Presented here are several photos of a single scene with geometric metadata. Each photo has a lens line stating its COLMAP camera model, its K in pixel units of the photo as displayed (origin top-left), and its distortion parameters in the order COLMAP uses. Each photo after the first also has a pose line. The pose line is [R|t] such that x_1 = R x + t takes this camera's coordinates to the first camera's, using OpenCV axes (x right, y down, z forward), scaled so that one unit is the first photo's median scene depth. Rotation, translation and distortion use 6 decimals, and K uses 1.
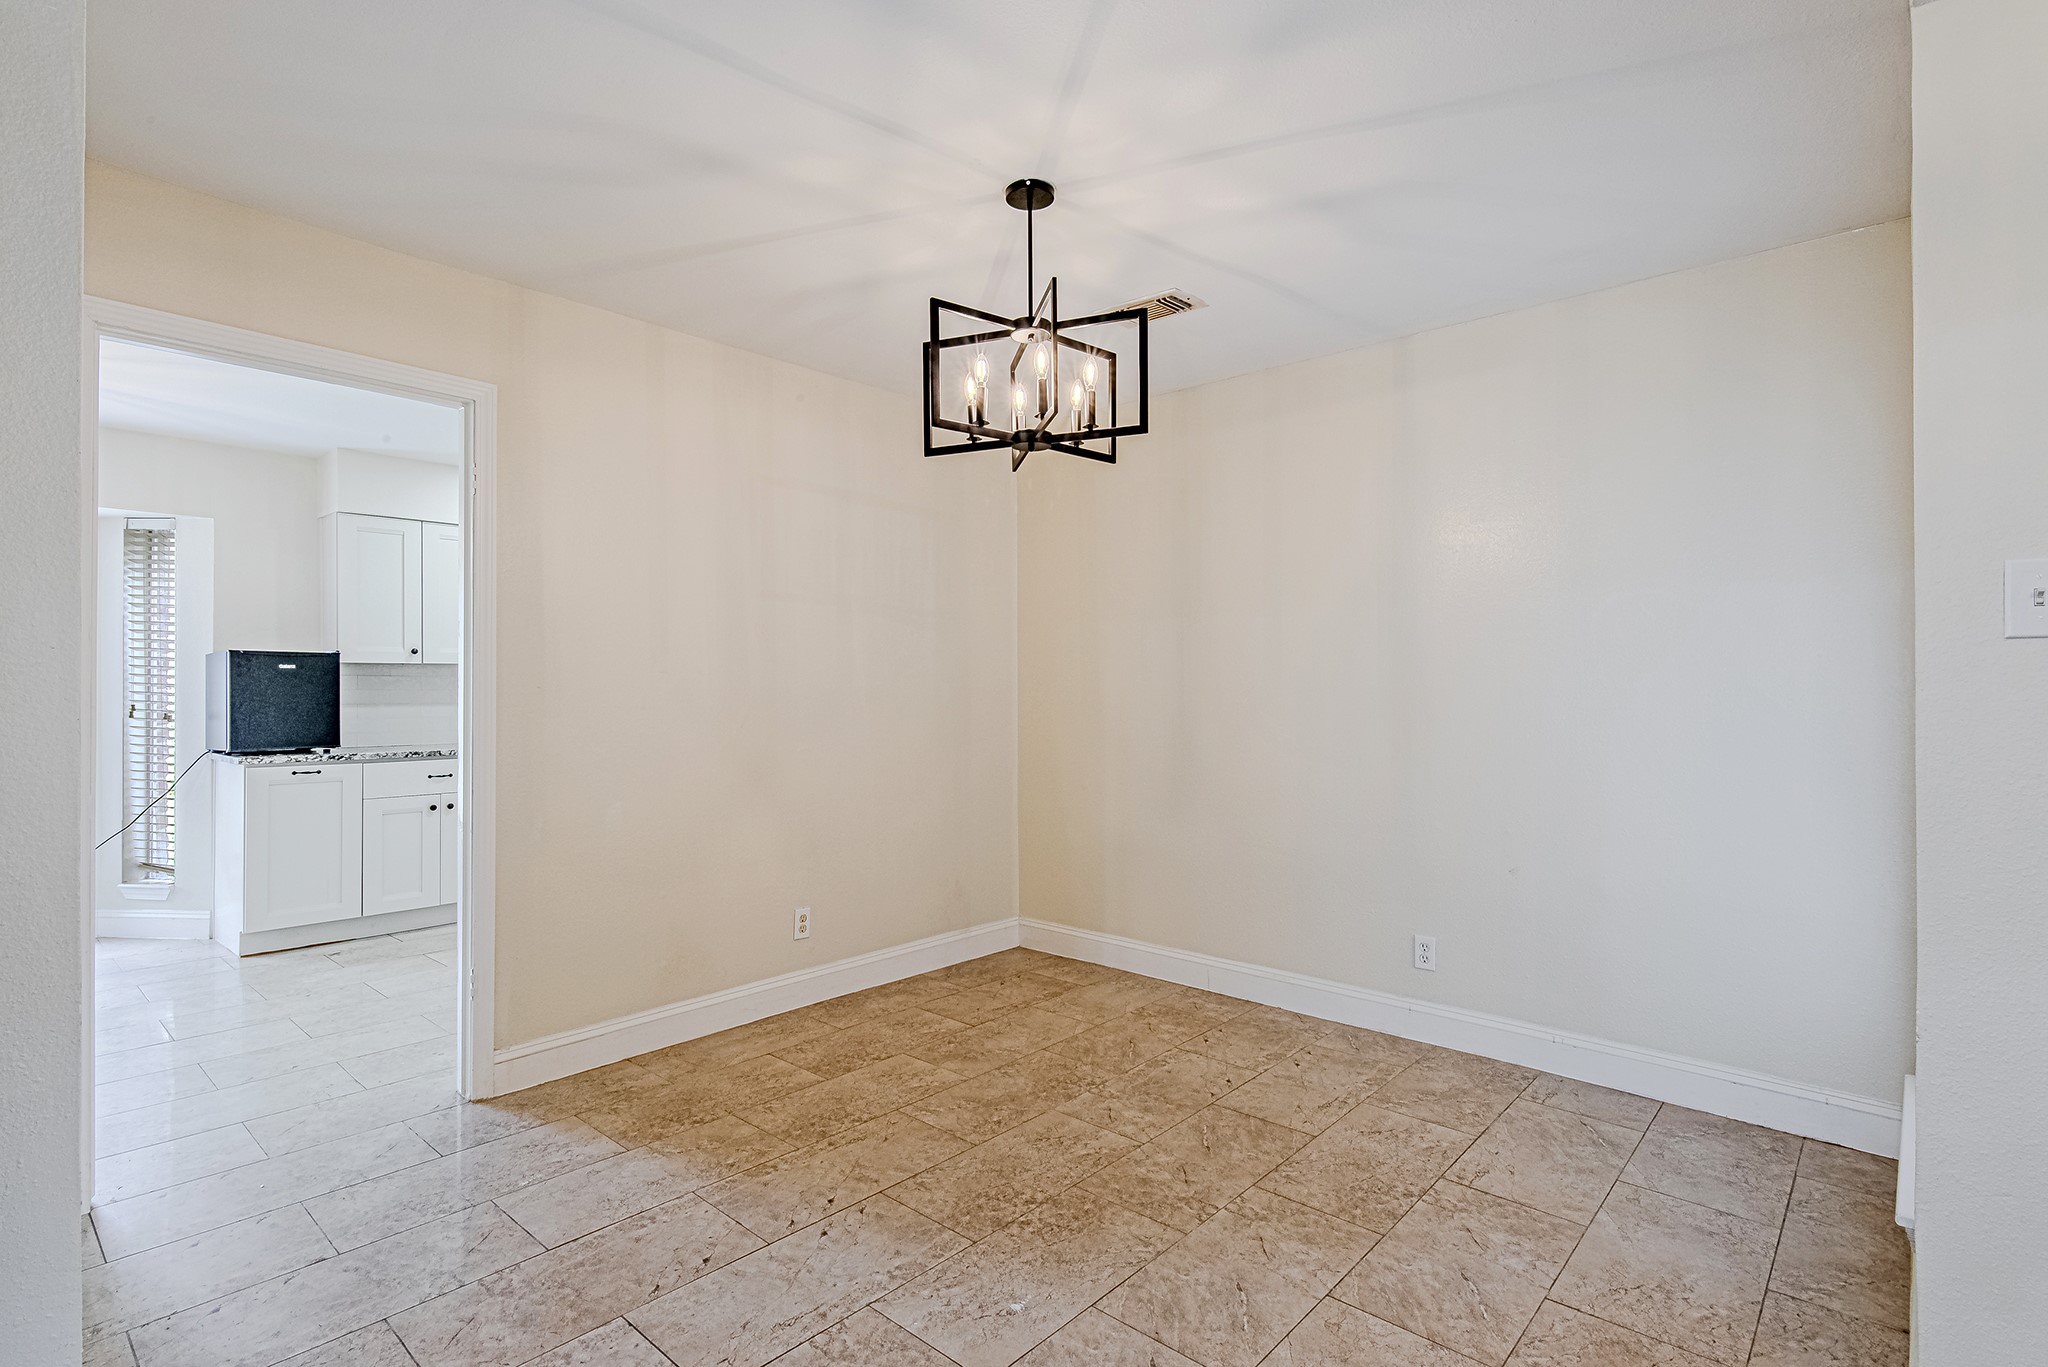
lens RADIAL K [[984.6, 0, 1024.0], [0, 984.6, 683.5], [0, 0, 1]] dist [0.012667, -0.000318]
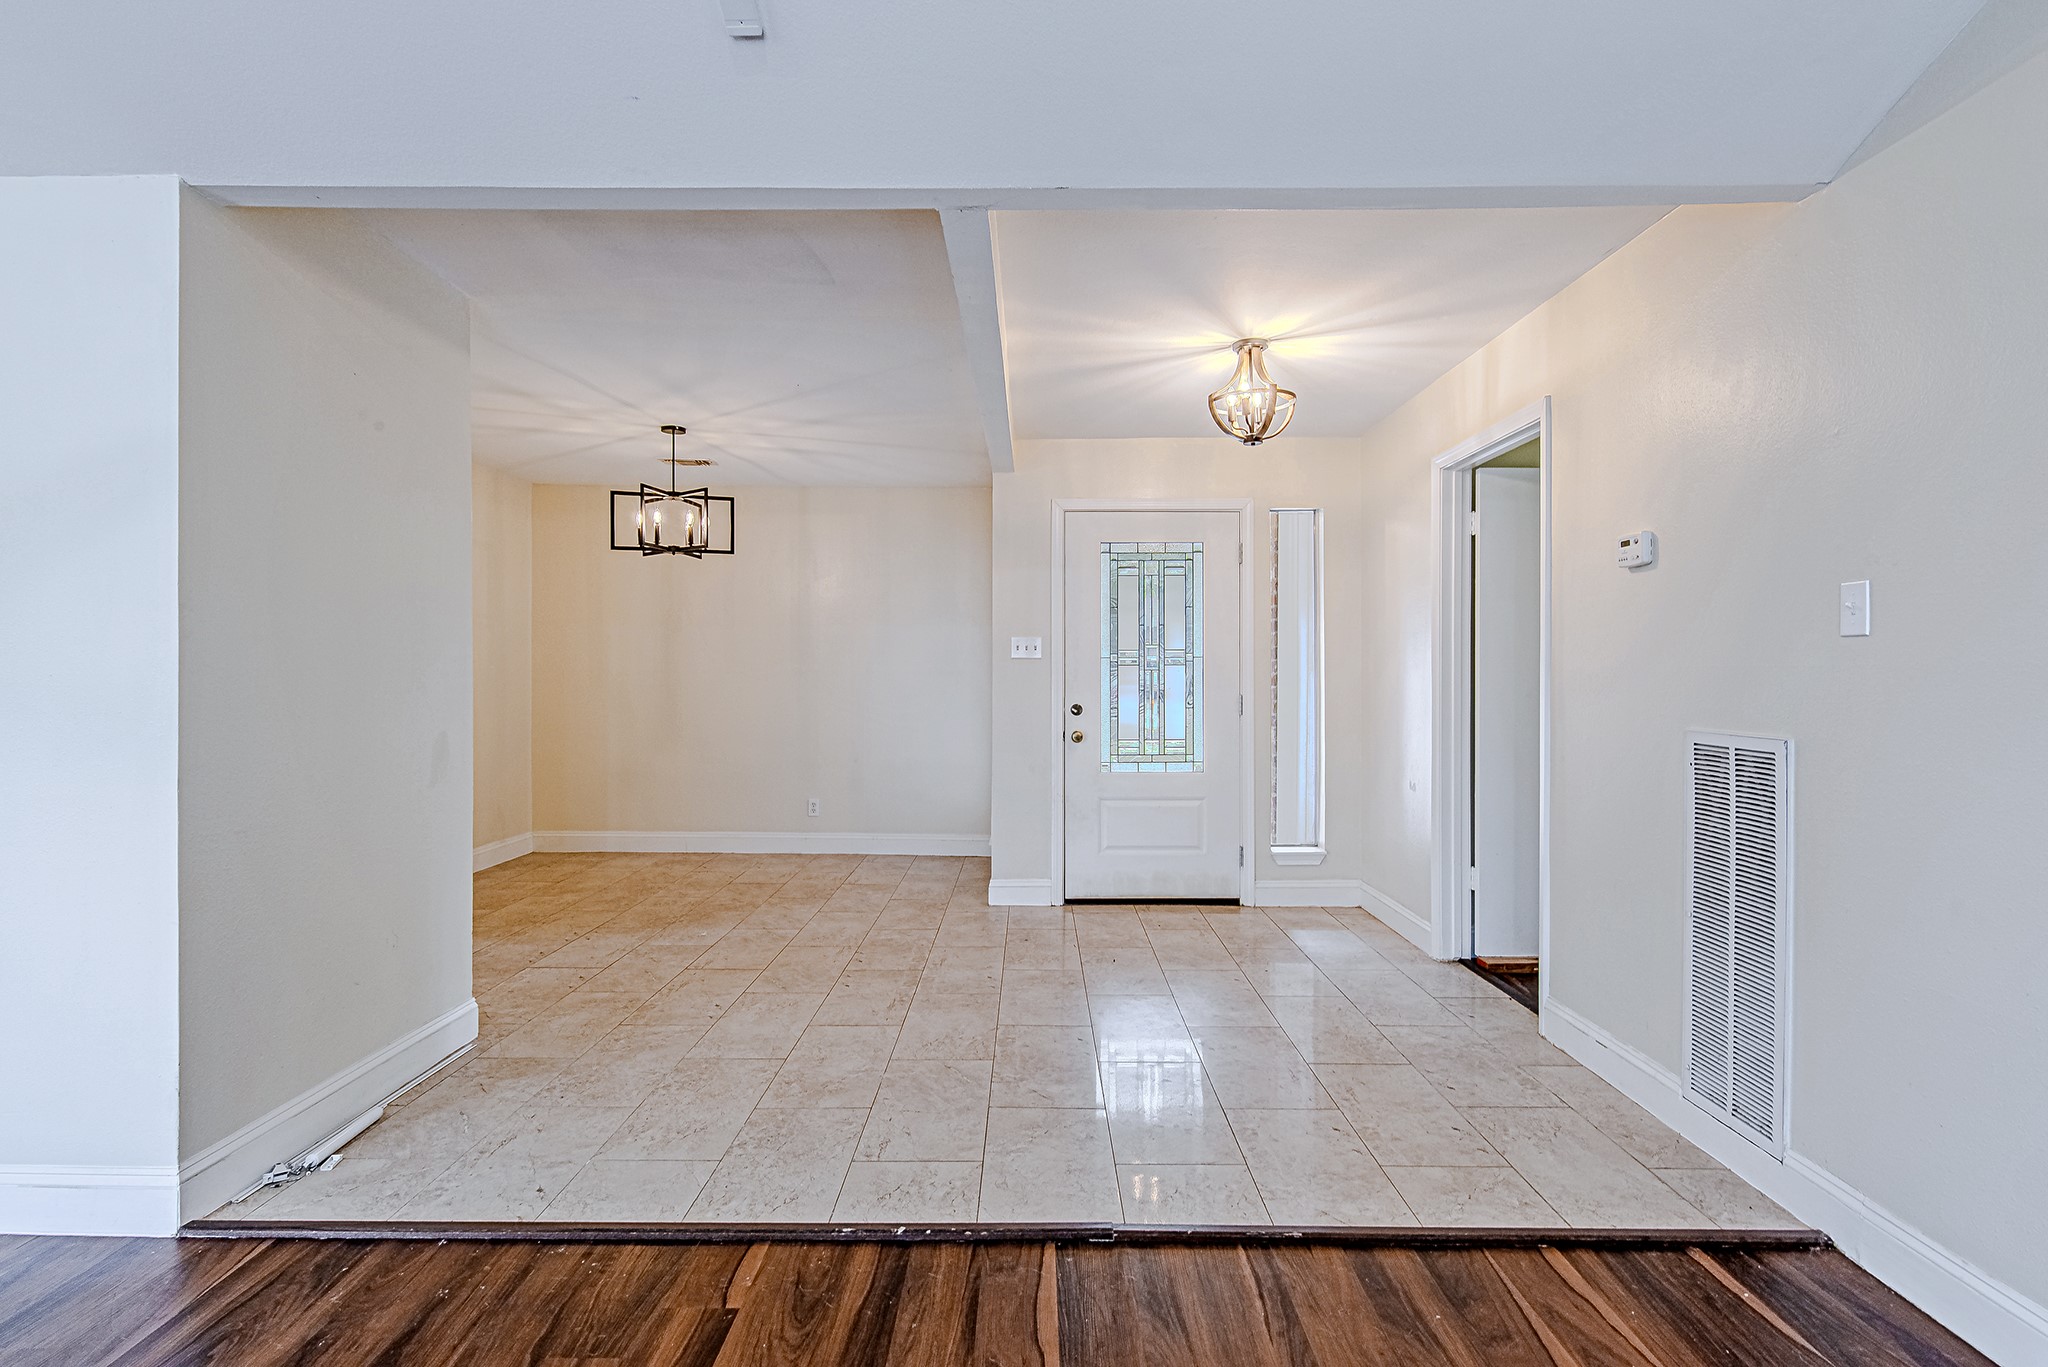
lens RADIAL K [[962.0, 0, 1024.0], [0, 962.0, 683.5], [0, 0, 1]] dist [-0.035085, 0.000067]
pose [[0.743937, -0.002209, 0.668246, -0.855797], [-0.010571, 0.999831, 0.015073, -0.009335], [-0.668166, -0.018277, 0.743788, -1.061884]]
